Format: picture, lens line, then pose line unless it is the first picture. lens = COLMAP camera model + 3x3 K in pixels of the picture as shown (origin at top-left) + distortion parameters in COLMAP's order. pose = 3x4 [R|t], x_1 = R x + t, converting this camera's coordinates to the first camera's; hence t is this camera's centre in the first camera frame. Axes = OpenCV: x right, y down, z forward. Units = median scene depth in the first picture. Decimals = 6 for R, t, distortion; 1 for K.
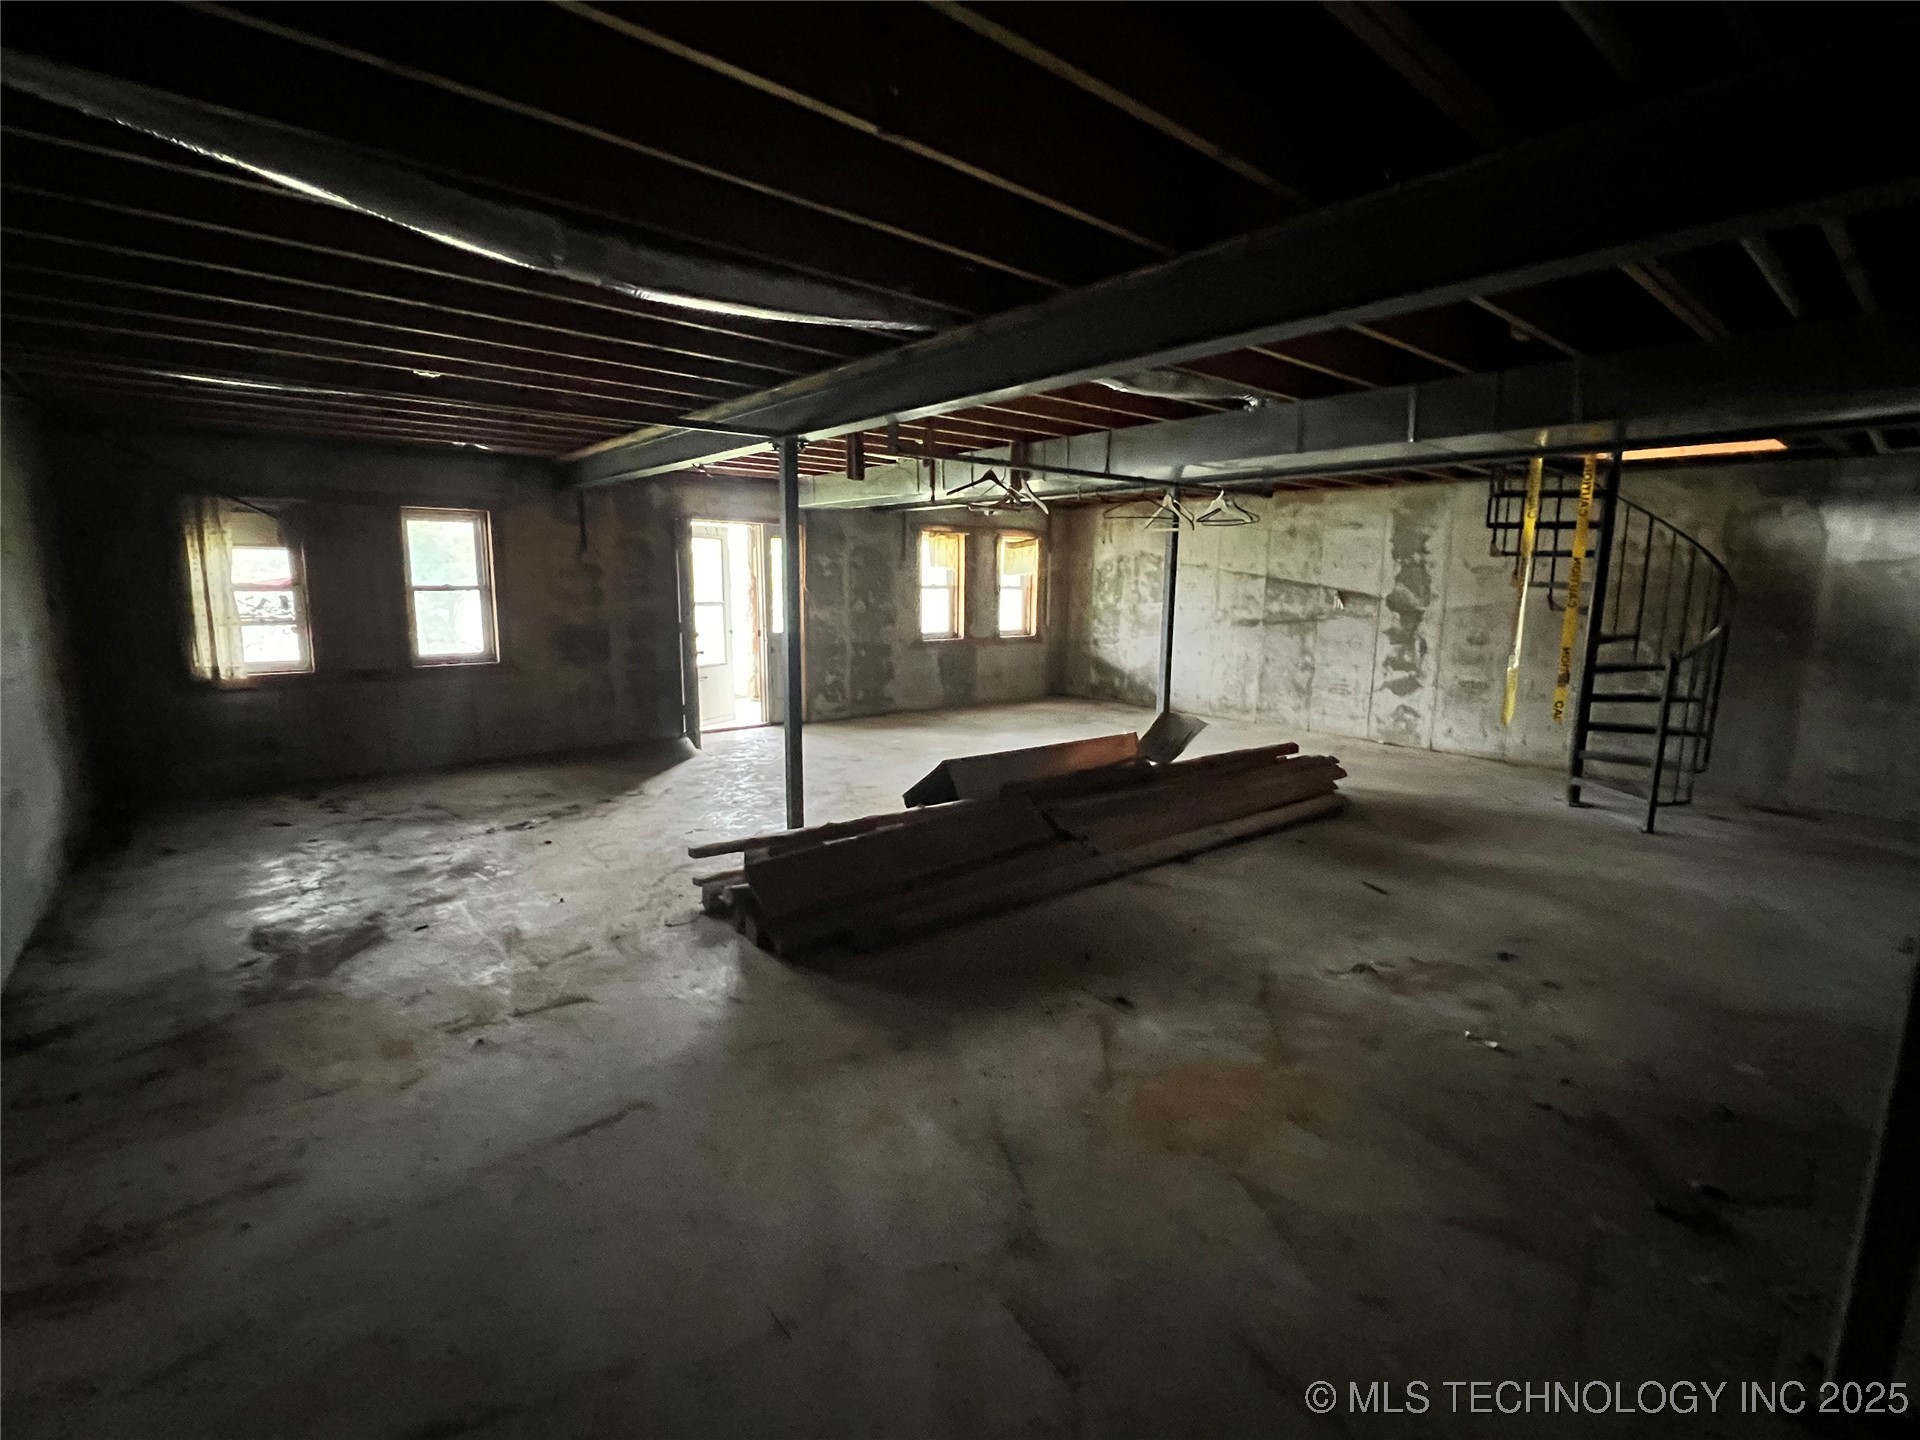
lens RADIAL K [[863.0, 0, 956.3], [0, 863.0, 718.6], [0, 0, 1]] dist [-0.002778, 0.000807]
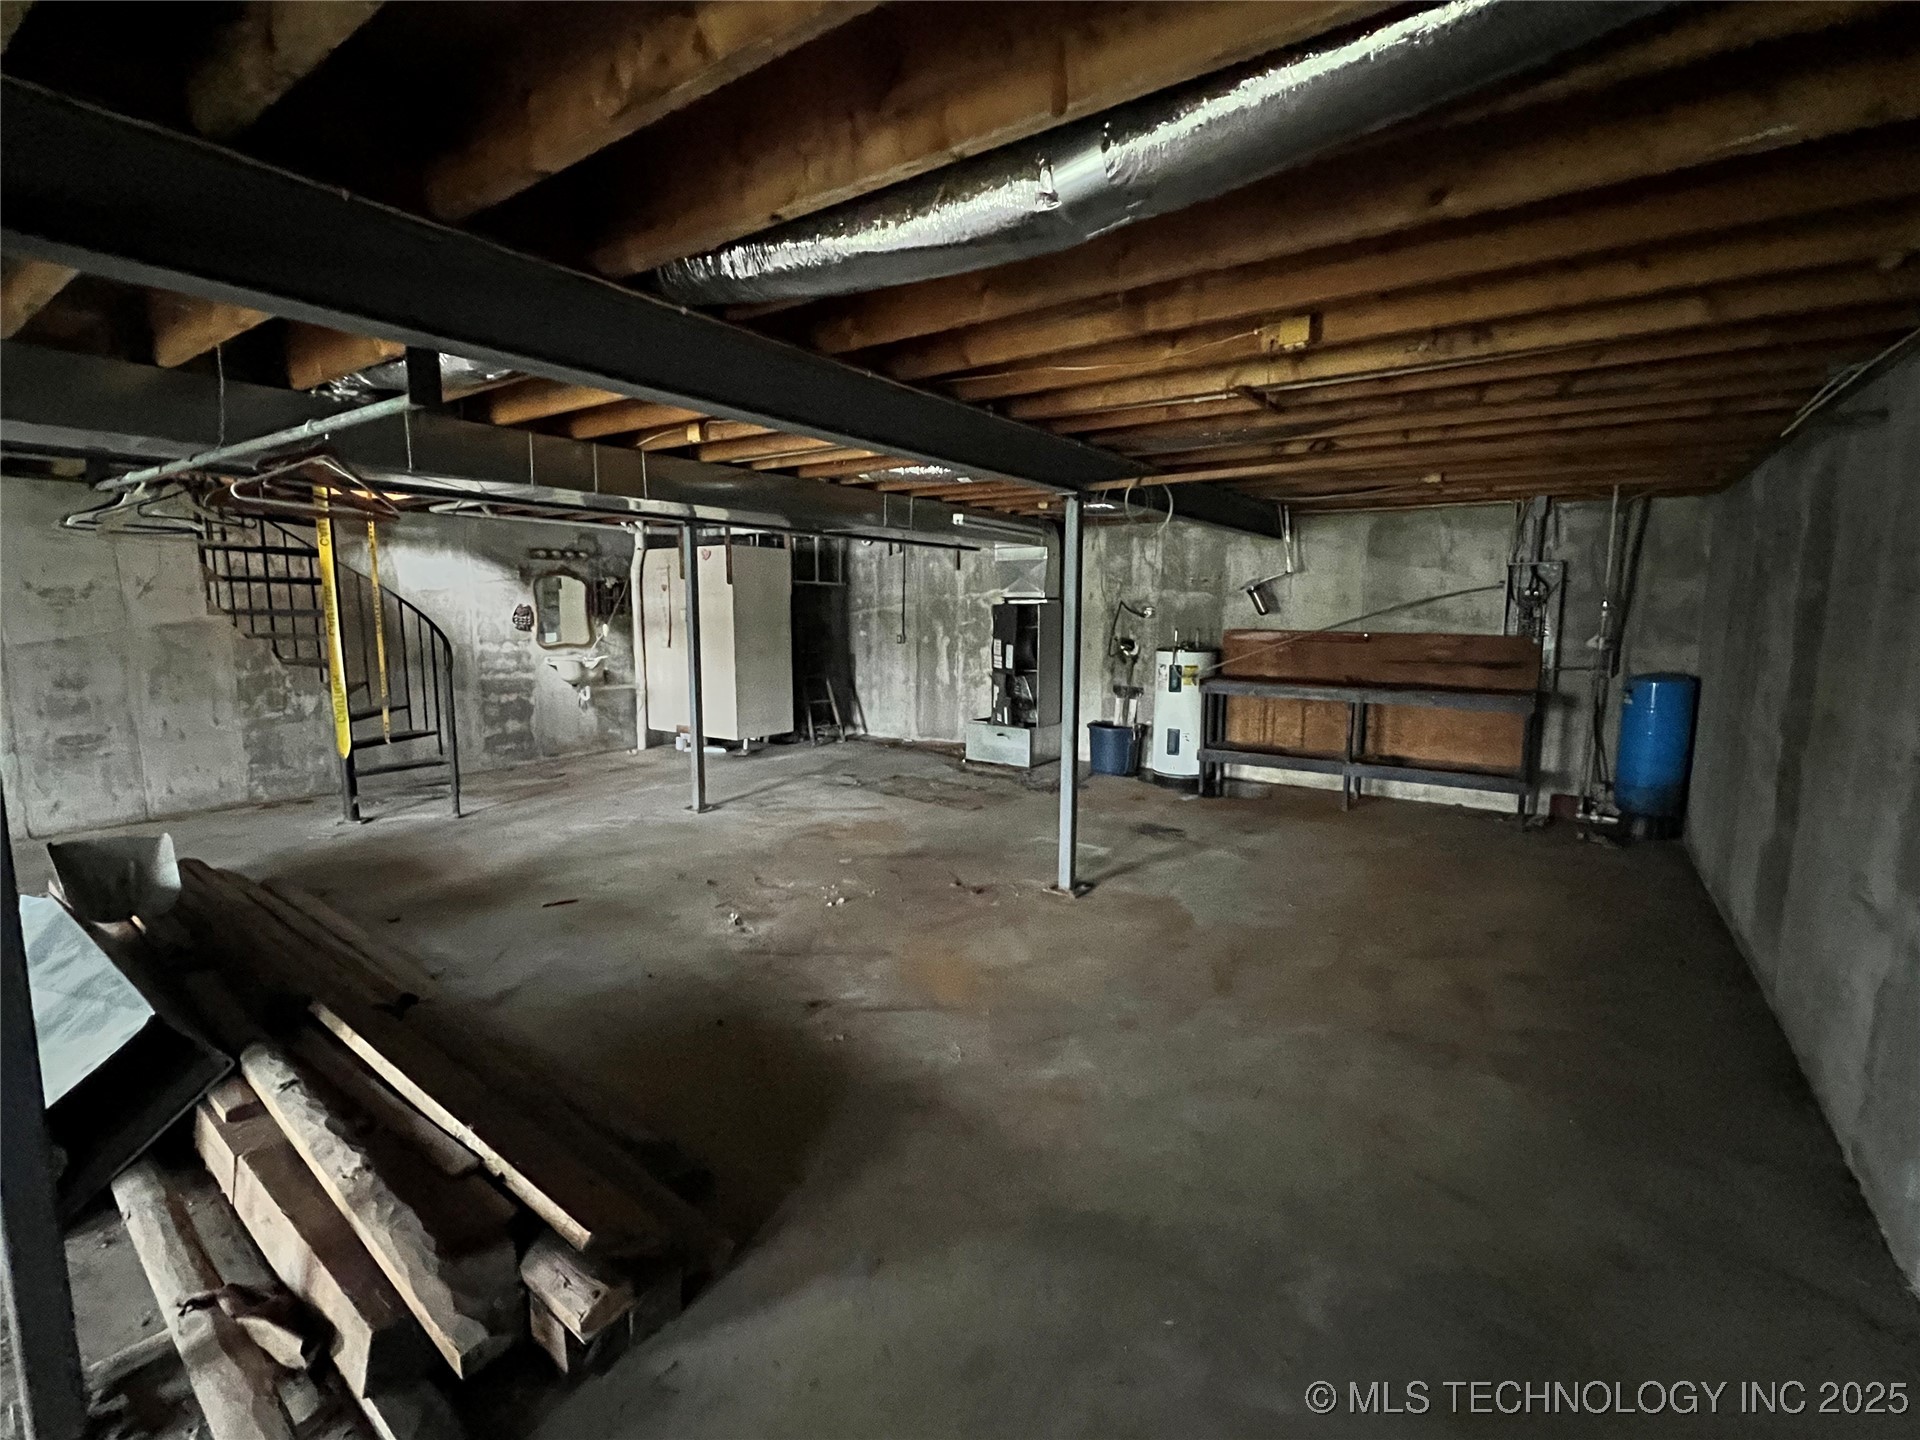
lens RADIAL K [[863.0, 0, 957.0], [0, 863.0, 716.8], [0, 0, 1]] dist [-0.002778, 0.000807]
pose [[-0.273607, -0.133200, 0.952574, -0.633813], [0.146361, 0.973066, 0.178105, -0.144954], [-0.950641, 0.188150, -0.246742, 0.768919]]
